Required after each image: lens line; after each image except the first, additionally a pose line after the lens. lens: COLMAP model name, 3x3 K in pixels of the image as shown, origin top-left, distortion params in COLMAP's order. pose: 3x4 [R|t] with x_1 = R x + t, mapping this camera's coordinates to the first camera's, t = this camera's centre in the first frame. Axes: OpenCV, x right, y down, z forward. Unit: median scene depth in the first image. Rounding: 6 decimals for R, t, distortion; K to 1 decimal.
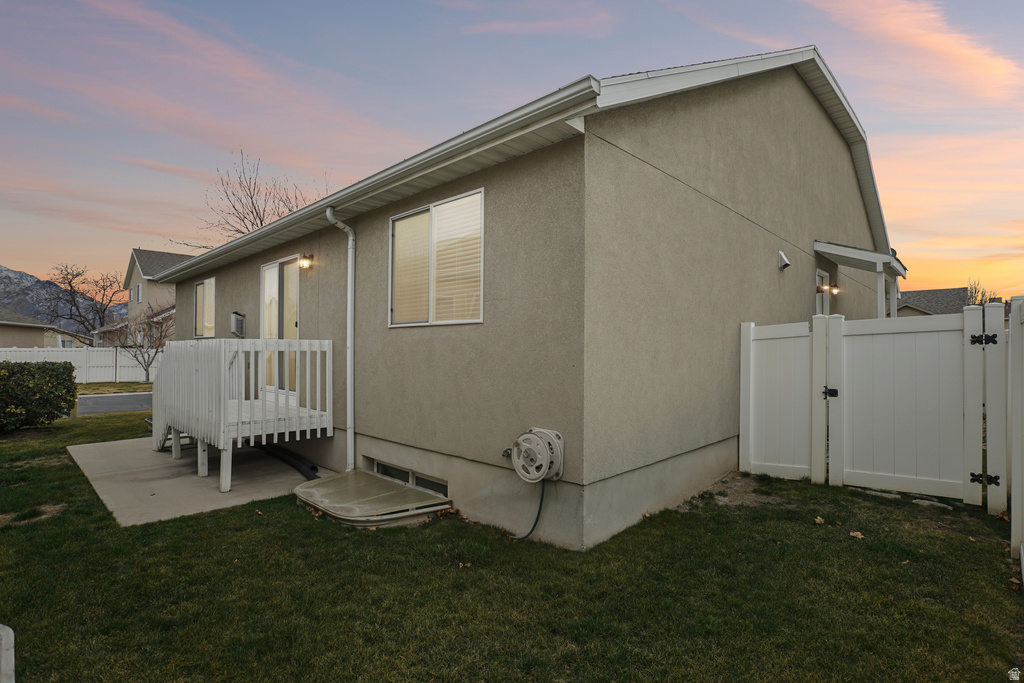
lens RADIAL K [[503.2, 0, 511.1], [0, 503.2, 345.8], [0, 0, 1]] dist [-0.002929, -0.000225]
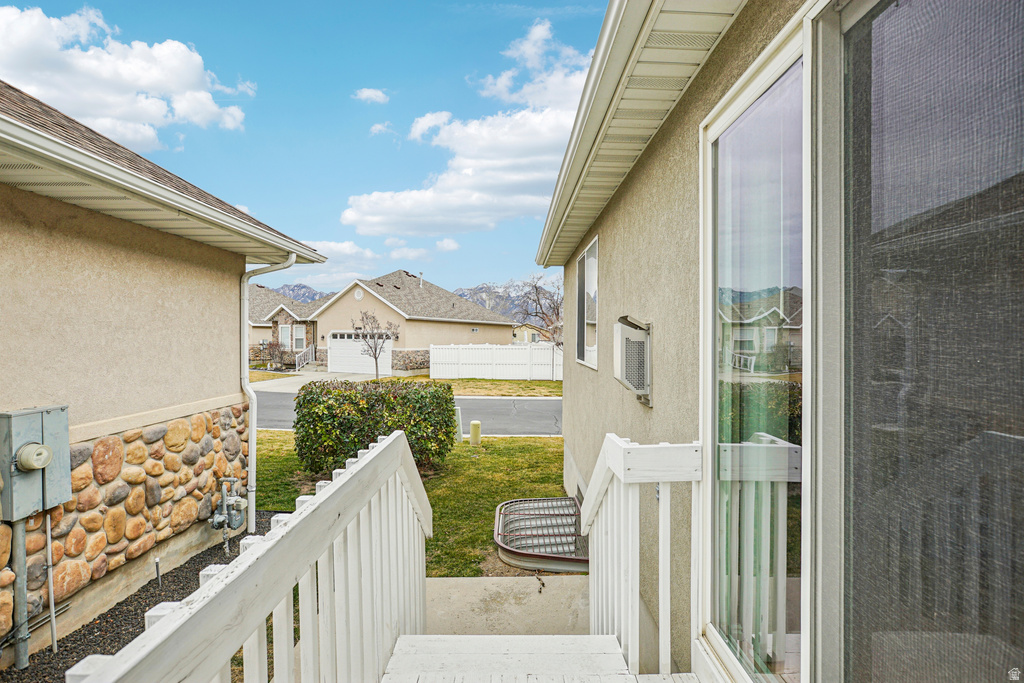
lens RADIAL K [[503.2, 0, 512.3], [0, 503.2, 340.6], [0, 0, 1]] dist [-0.002929, -0.000225]
pose [[0.695341, 0.009958, -0.718611, -0.364011], [-0.000906, 0.999915, 0.012979, -0.056127], [0.718679, -0.008374, 0.695291, 0.720451]]
